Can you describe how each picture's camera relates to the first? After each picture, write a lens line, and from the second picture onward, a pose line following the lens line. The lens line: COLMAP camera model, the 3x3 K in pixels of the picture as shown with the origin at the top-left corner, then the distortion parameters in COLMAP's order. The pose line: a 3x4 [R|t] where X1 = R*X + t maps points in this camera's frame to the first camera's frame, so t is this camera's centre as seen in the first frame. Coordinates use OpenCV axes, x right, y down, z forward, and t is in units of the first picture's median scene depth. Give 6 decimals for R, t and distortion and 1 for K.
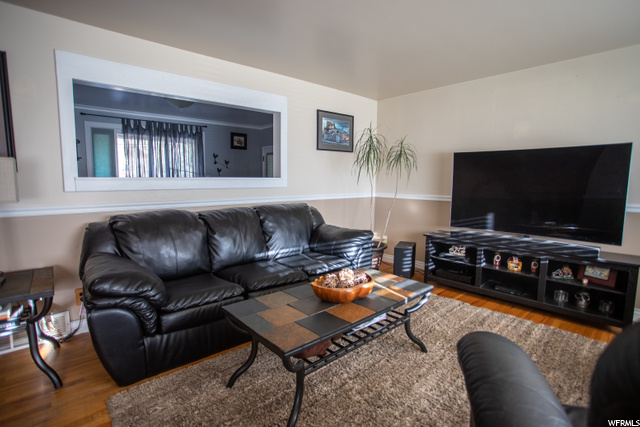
lens RADIAL K [[317.1, 0, 320.0], [0, 317.1, 213.5], [0, 0, 1]] dist [-0.070757, 0.031550]
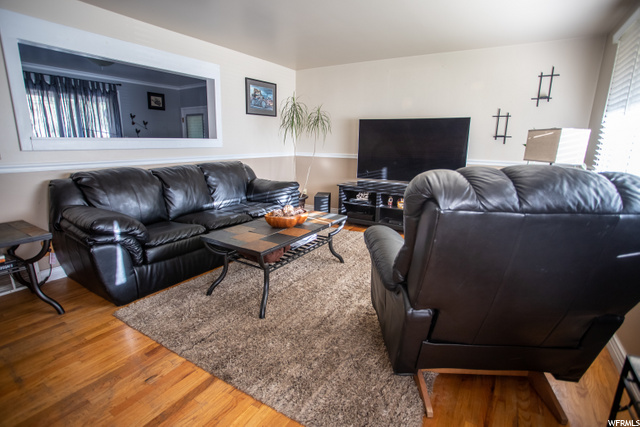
lens RADIAL K [[314.3, 0, 322.1], [0, 314.3, 212.7], [0, 0, 1]] dist [-0.069751, 0.032209]
pose [[0.958632, -0.055523, 0.279180, -0.100982], [0.022289, 0.992422, 0.120837, 0.027421], [-0.283774, -0.109615, 0.952605, -0.227393]]
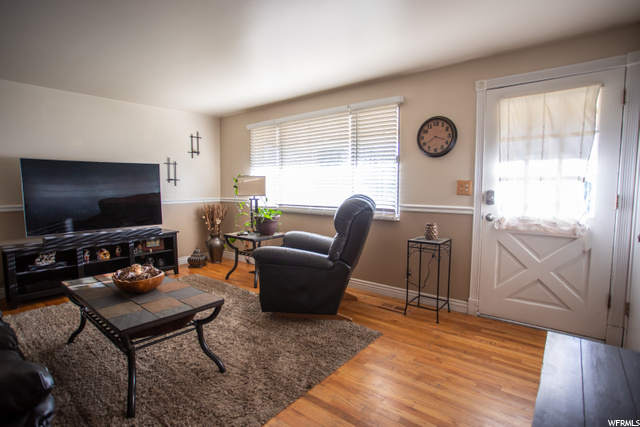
lens RADIAL K [[317.1, 0, 320.0], [0, 317.1, 213.5], [0, 0, 1]] dist [-0.070757, 0.031550]
pose [[-0.151607, -0.093808, 0.983979, -0.700403], [0.110349, 0.987657, 0.111161, -0.039015], [-0.982262, 0.125434, -0.139384, 0.303825]]
